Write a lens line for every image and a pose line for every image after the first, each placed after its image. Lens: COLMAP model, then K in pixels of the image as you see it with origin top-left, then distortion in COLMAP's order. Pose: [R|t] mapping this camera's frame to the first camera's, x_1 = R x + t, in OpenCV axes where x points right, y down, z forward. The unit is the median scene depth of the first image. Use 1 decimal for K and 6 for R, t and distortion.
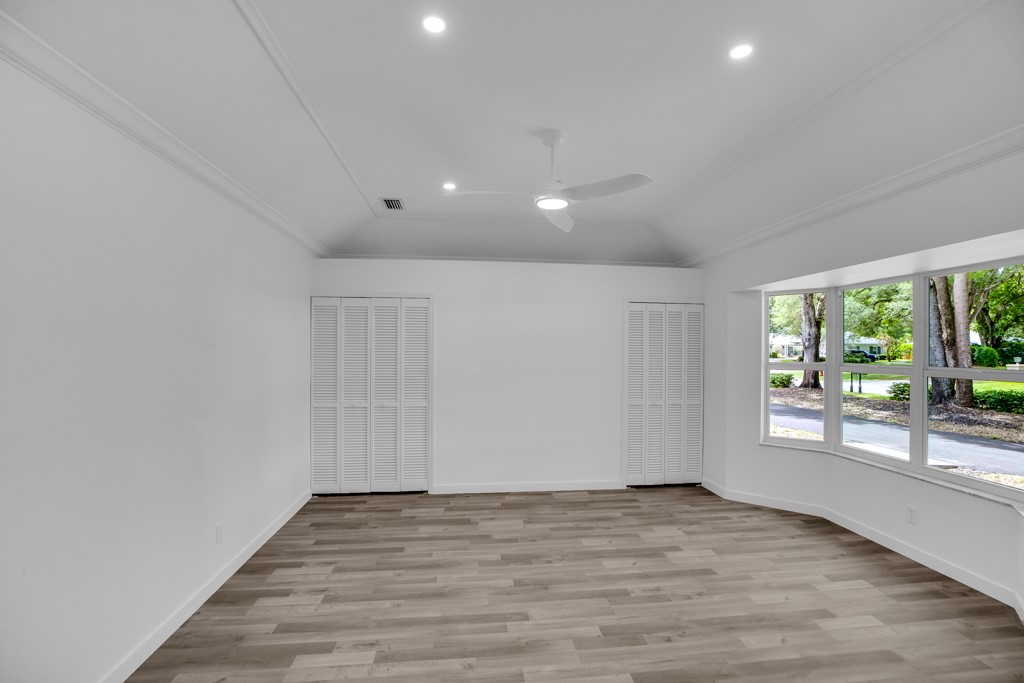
lens RADIAL K [[482.9, 0, 526.6], [0, 482.9, 344.6], [0, 0, 1]] dist [-0.024191, 0.010133]
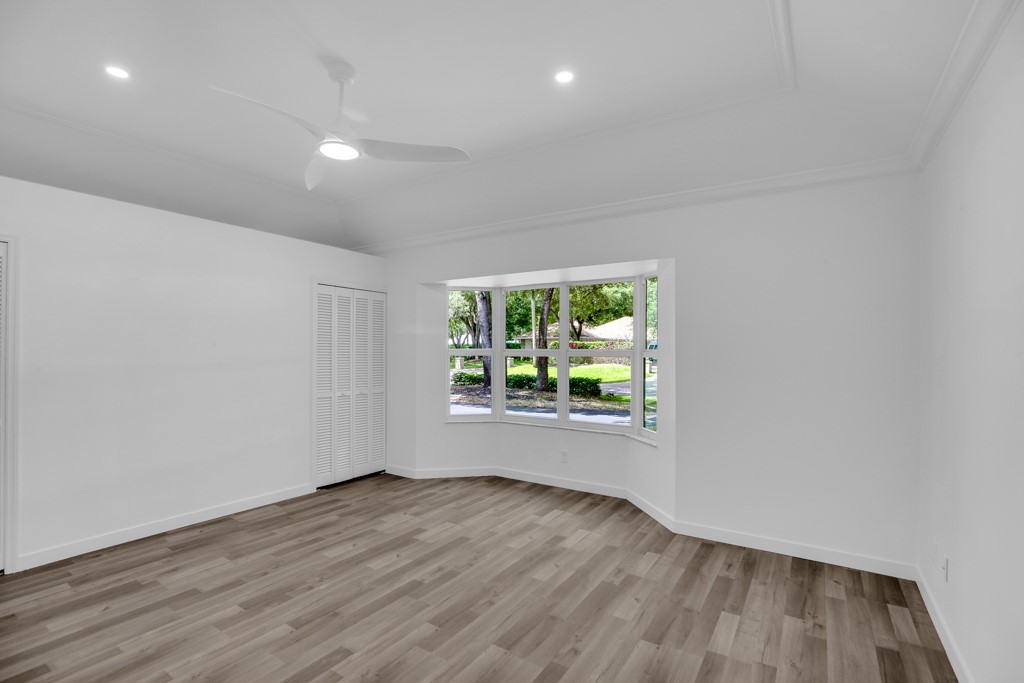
lens RADIAL K [[482.9, 0, 518.3], [0, 482.9, 342.7], [0, 0, 1]] dist [-0.024191, 0.010133]
pose [[0.636208, 0.011769, 0.771428, -0.330125], [-0.007096, 0.999931, -0.009403, 0.039215], [-0.771485, 0.000508, 0.636247, 0.196432]]
